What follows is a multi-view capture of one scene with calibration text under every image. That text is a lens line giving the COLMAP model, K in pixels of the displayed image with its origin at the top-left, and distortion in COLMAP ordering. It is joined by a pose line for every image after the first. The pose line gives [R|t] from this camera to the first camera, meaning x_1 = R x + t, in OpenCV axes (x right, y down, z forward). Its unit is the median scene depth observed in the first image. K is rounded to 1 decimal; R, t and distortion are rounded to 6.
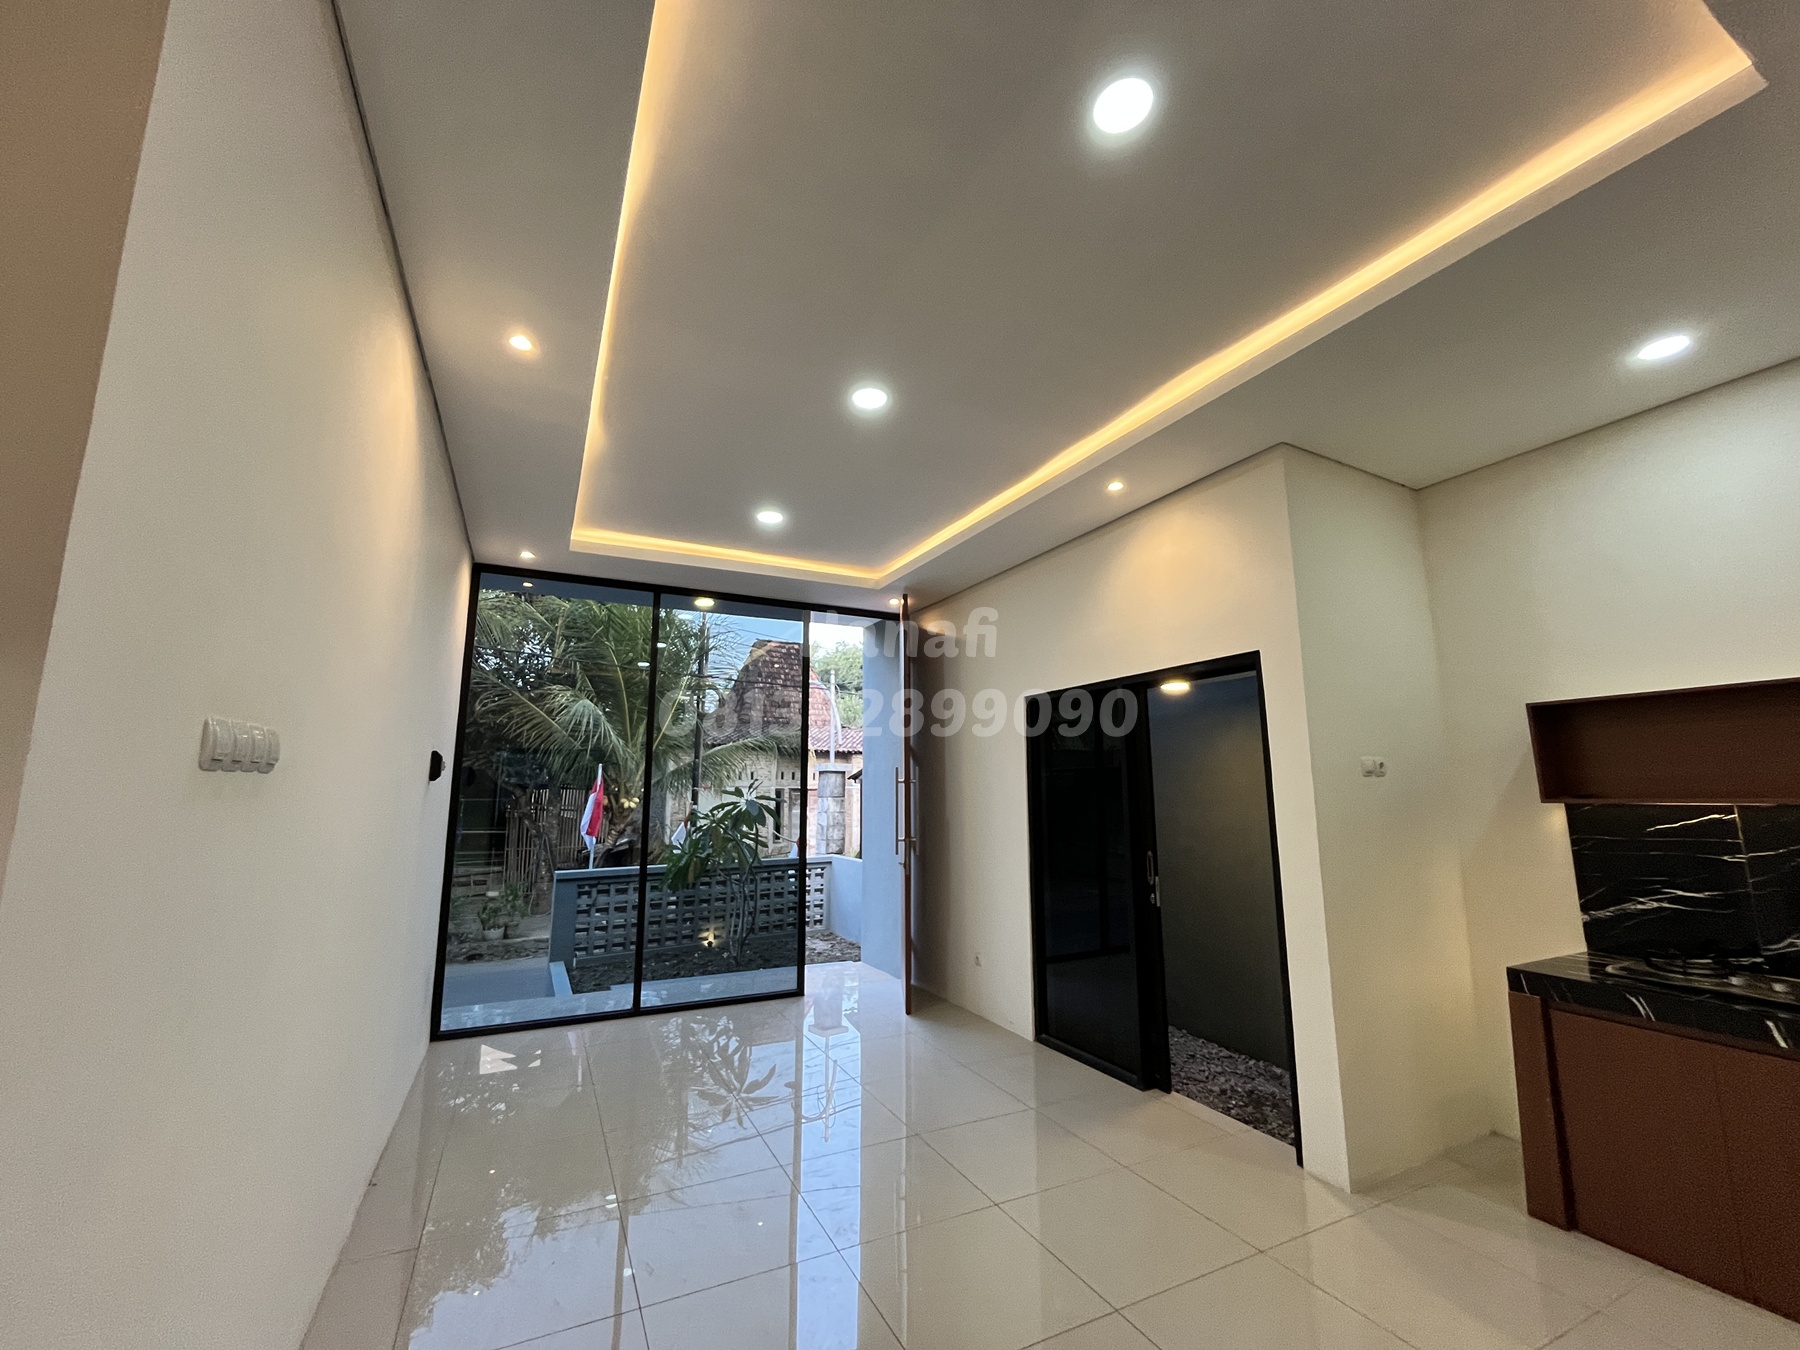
lens RADIAL K [[729.2, 0, 896.4], [0, 729.2, 672.7], [0, 0, 1]] dist [-0.003879, 0.000412]
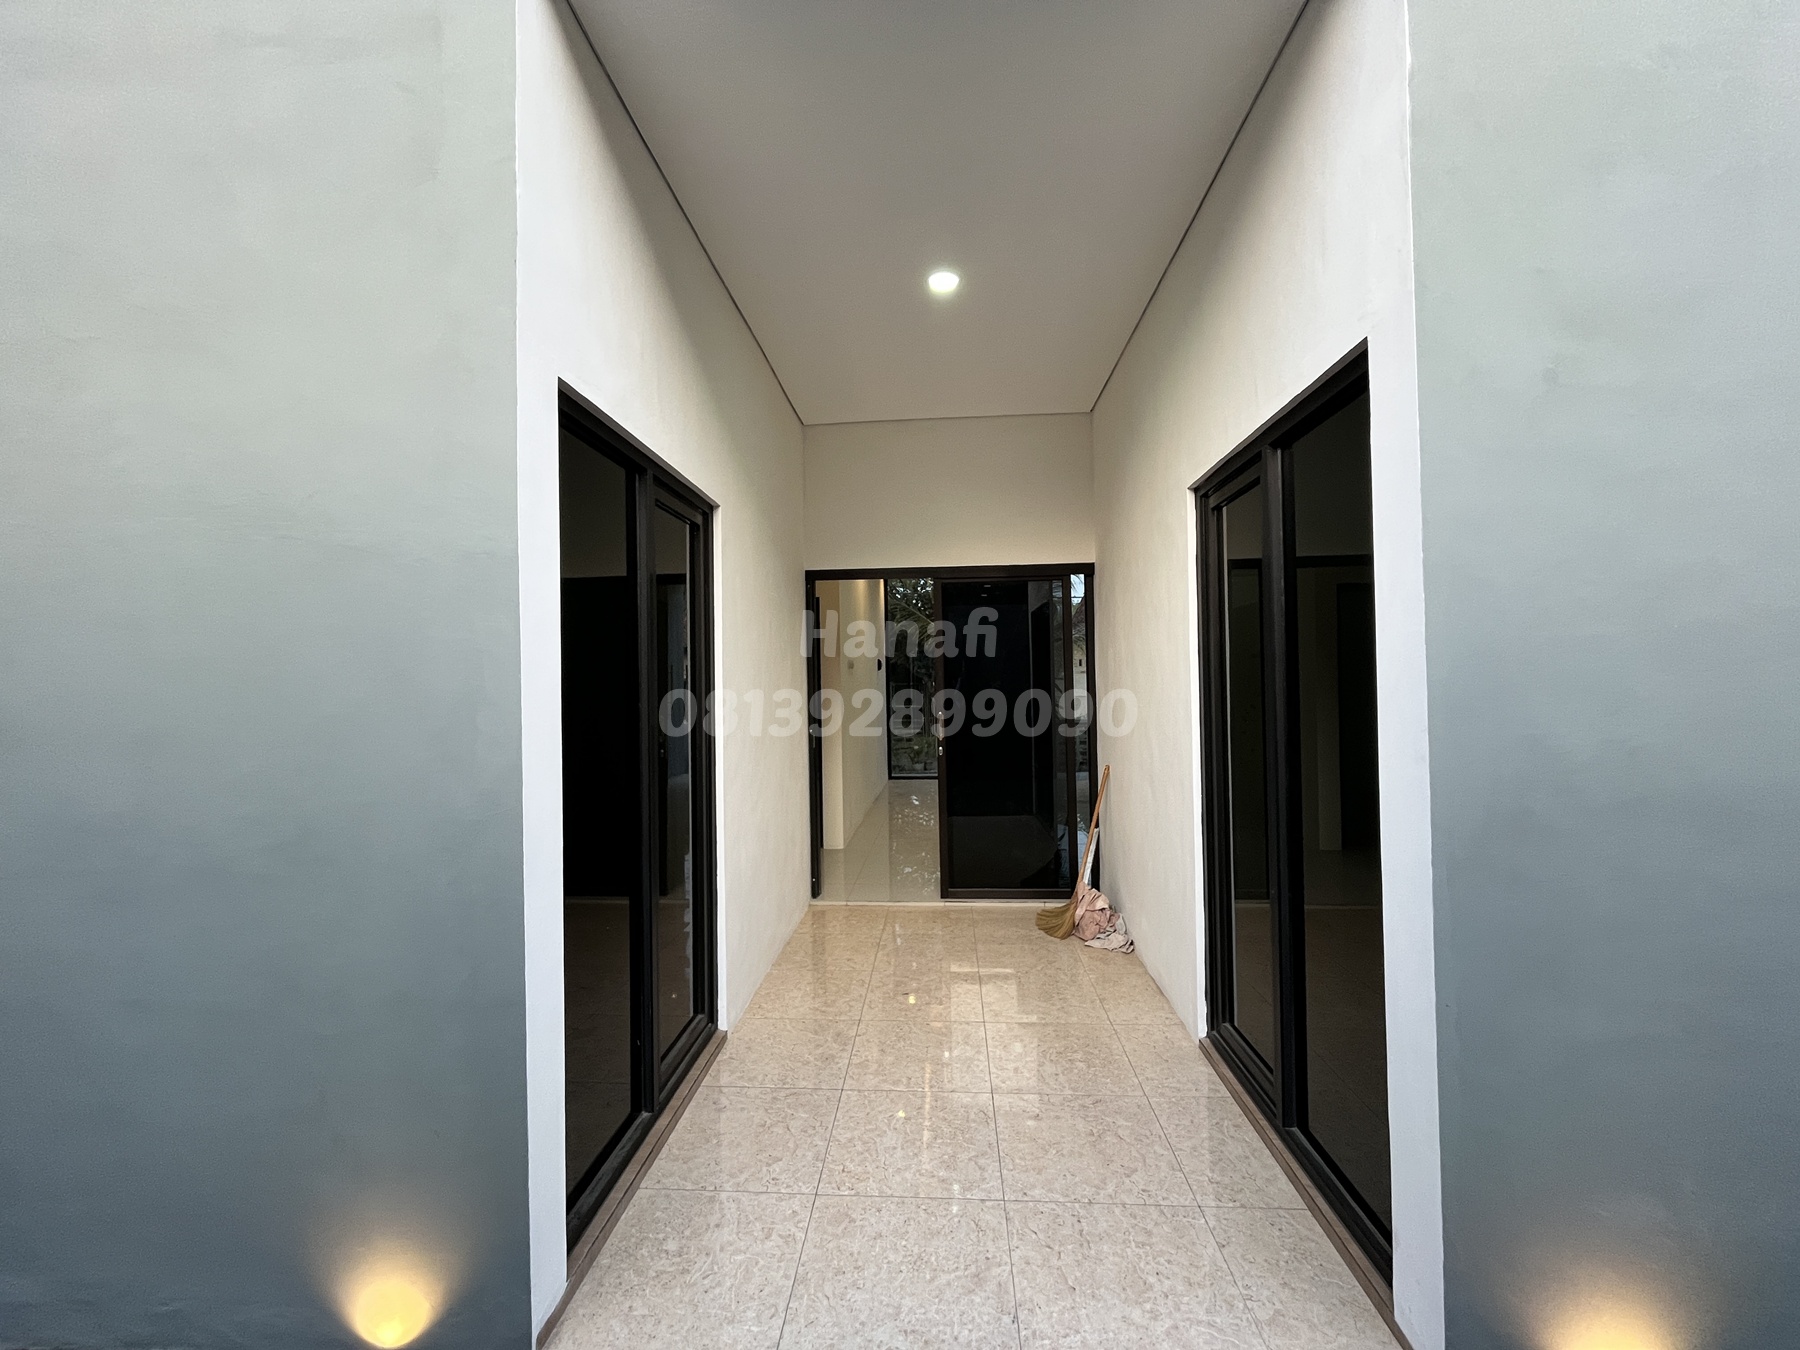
lens RADIAL K [[729.2, 0, 896.4], [0, 729.2, 672.7], [0, 0, 1]] dist [-0.003879, 0.000412]
pose [[0.864248, -0.021646, -0.502599, 0.385883], [0.101500, 0.986030, 0.132069, -0.110119], [0.492719, -0.165155, 0.854372, -0.642847]]
